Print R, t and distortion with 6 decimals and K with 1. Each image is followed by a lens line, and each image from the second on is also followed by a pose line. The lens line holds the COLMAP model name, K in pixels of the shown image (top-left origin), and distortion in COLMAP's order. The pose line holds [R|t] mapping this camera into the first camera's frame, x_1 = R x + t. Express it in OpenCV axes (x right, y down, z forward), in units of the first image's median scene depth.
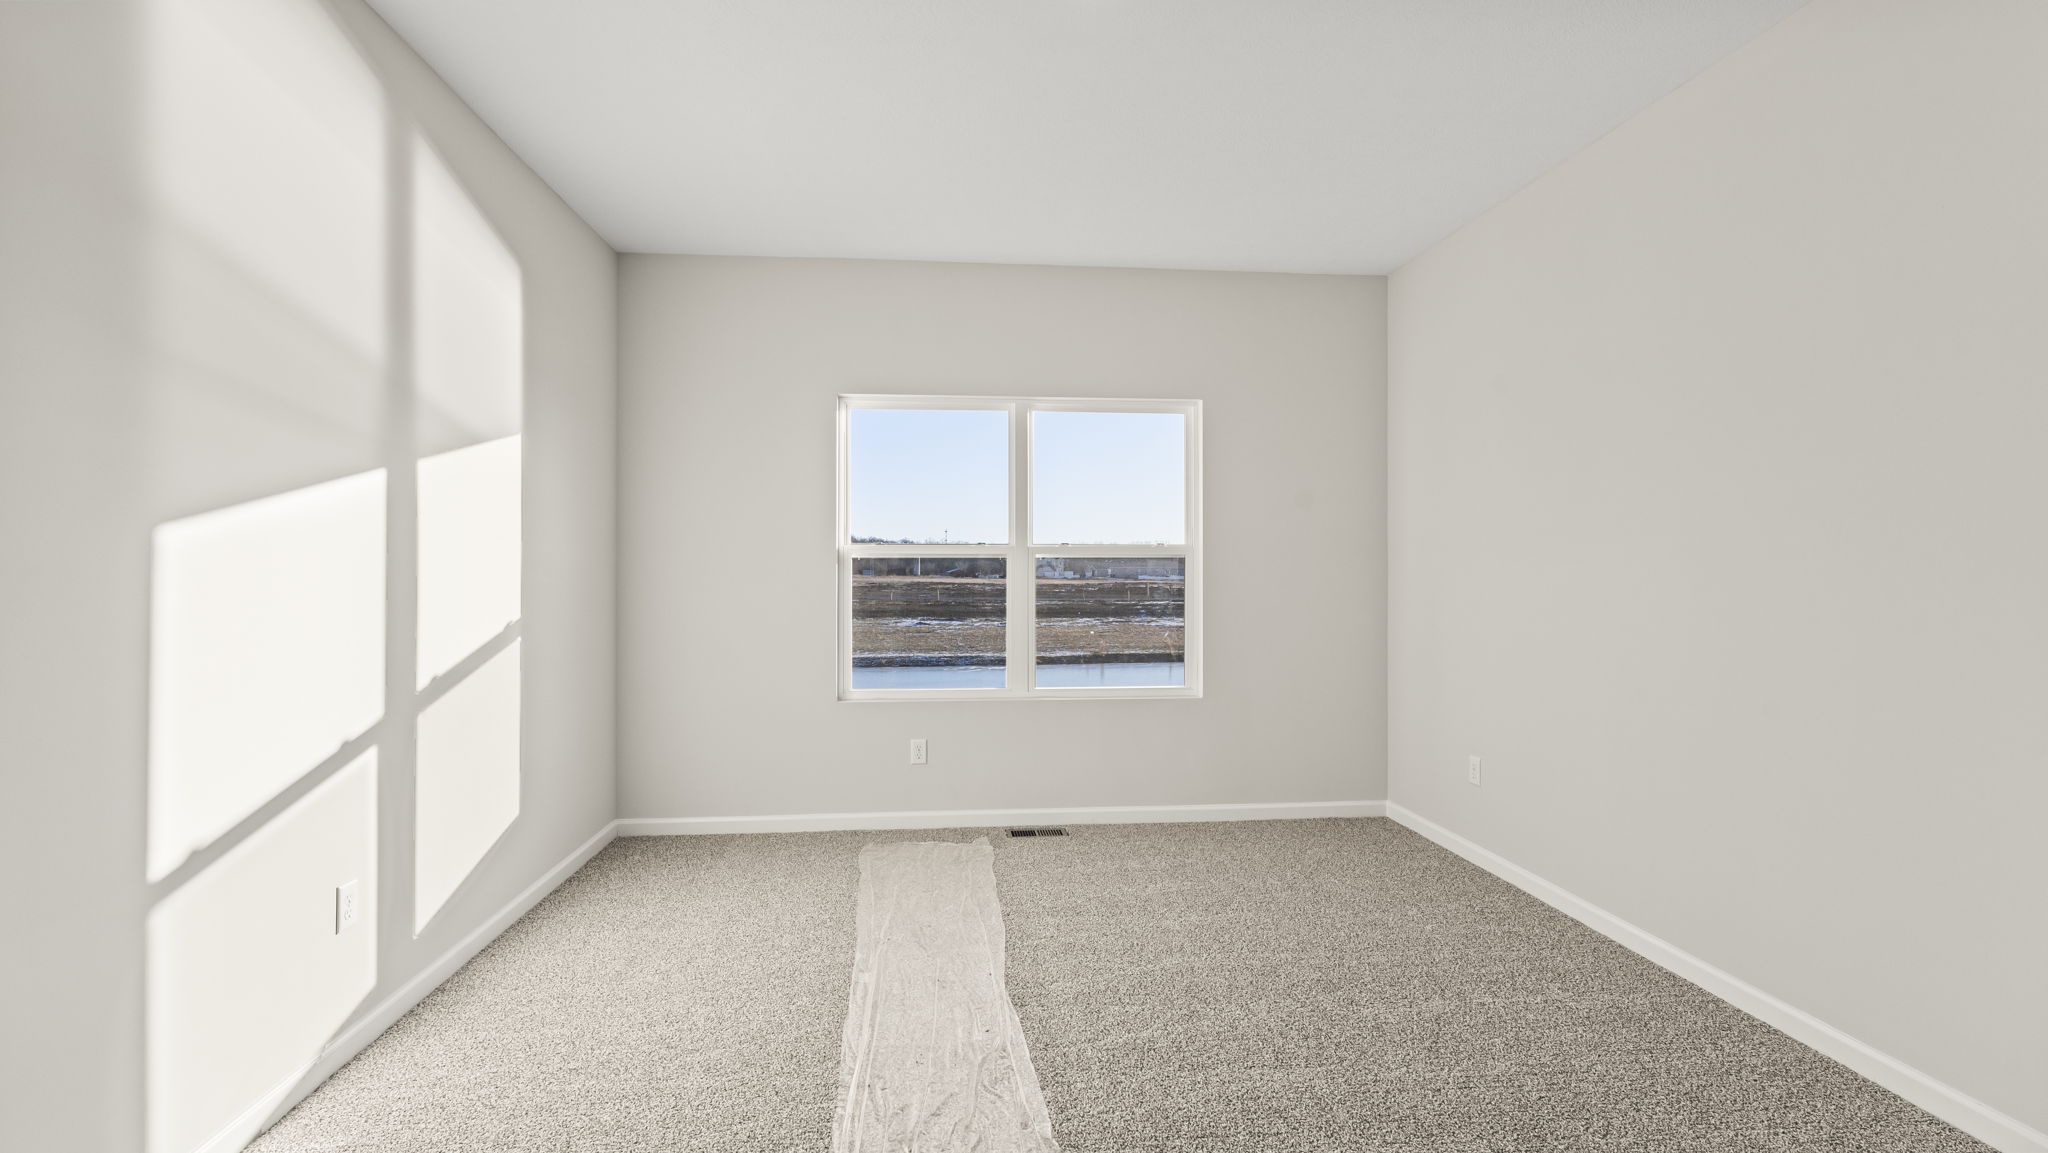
lens RADIAL K [[909.7, 0, 1024.9], [0, 909.7, 579.6], [0, 0, 1]] dist [0.000096, -0.000346]
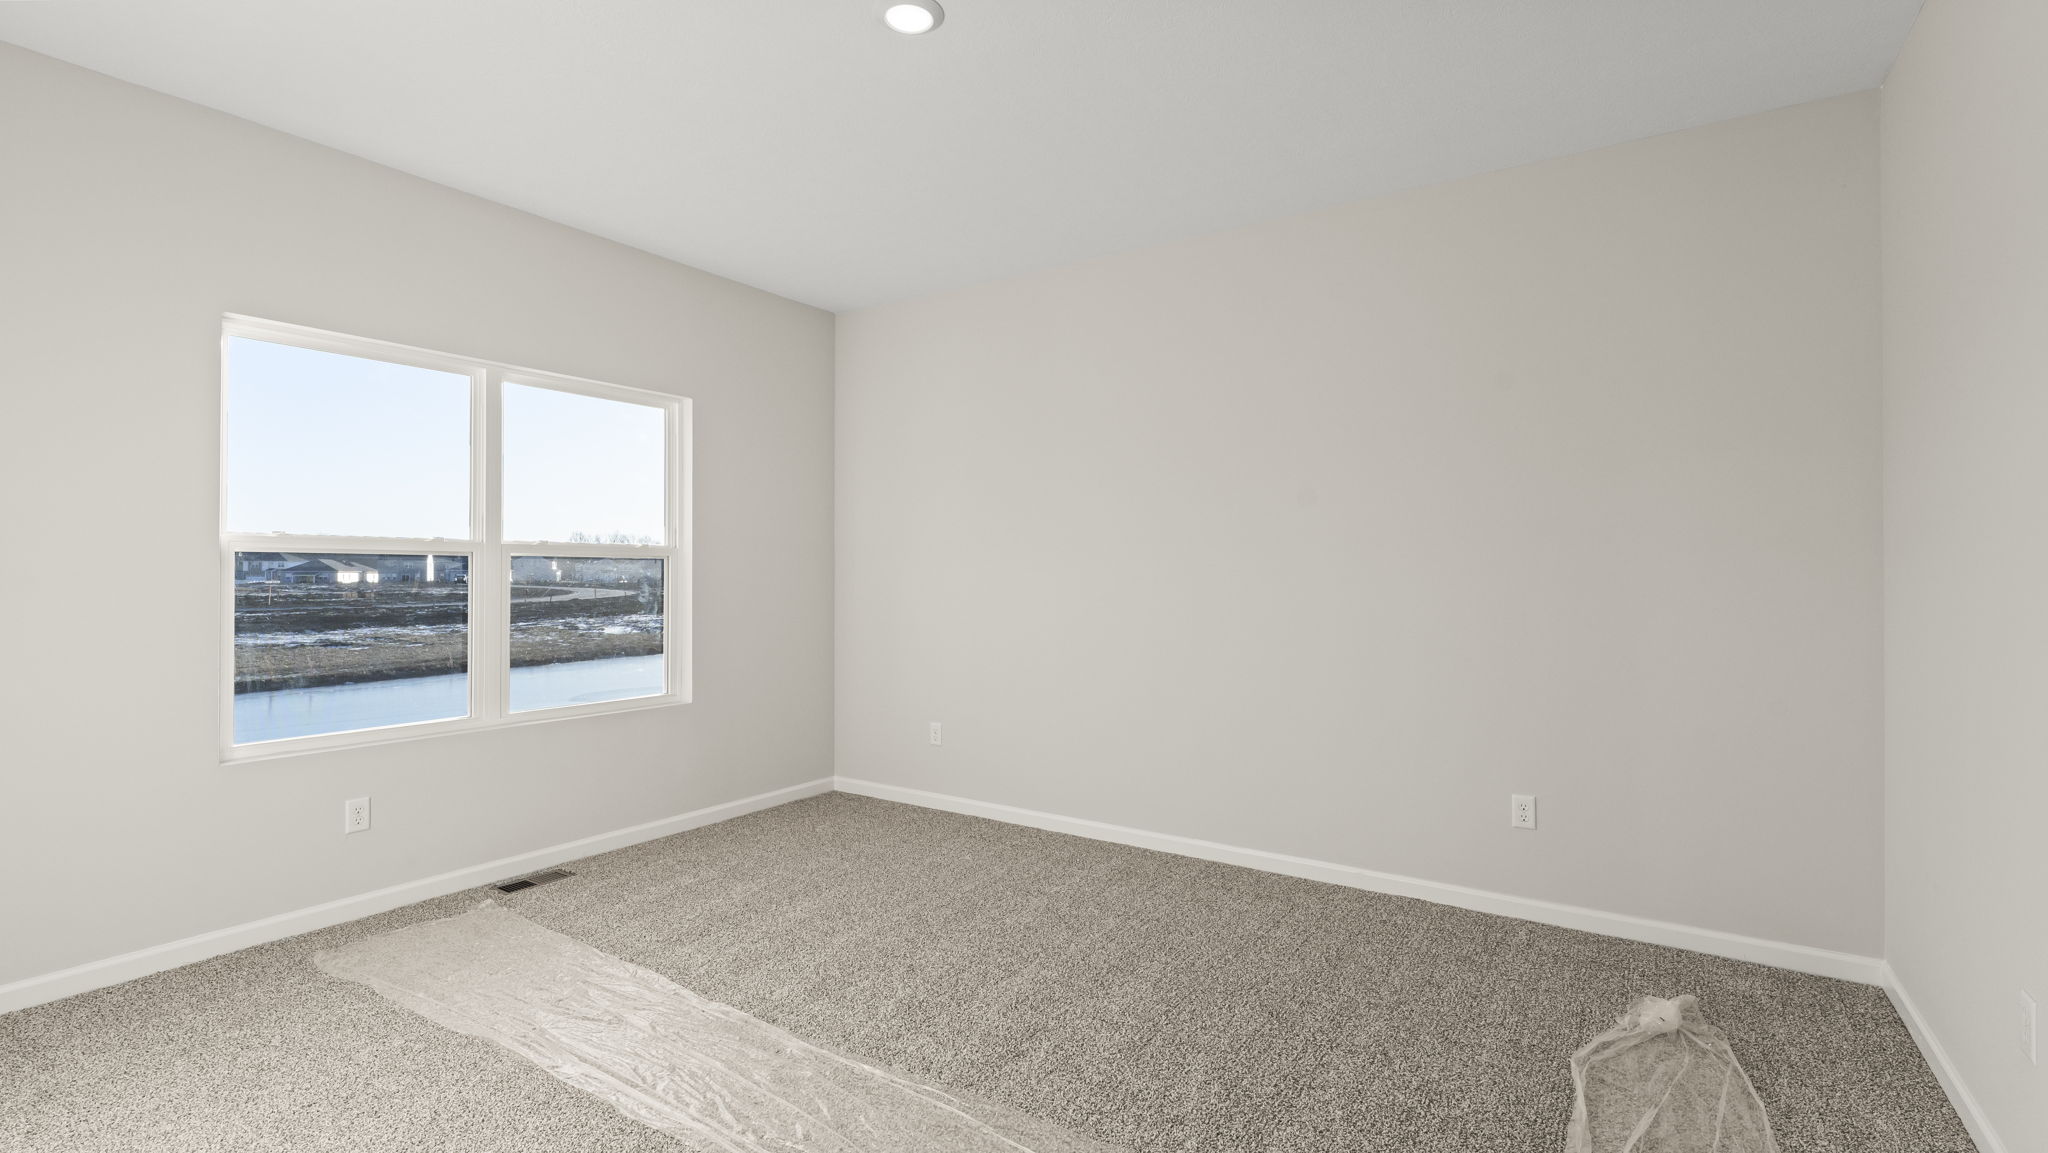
lens RADIAL K [[909.7, 0, 1033.0], [0, 909.7, 568.1], [0, 0, 1]] dist [0.000096, -0.000346]
pose [[0.628604, 0.006871, 0.777695, -0.345503], [0.003372, 0.999928, -0.011559, -0.002089], [-0.777718, 0.009888, 0.628535, 0.098937]]
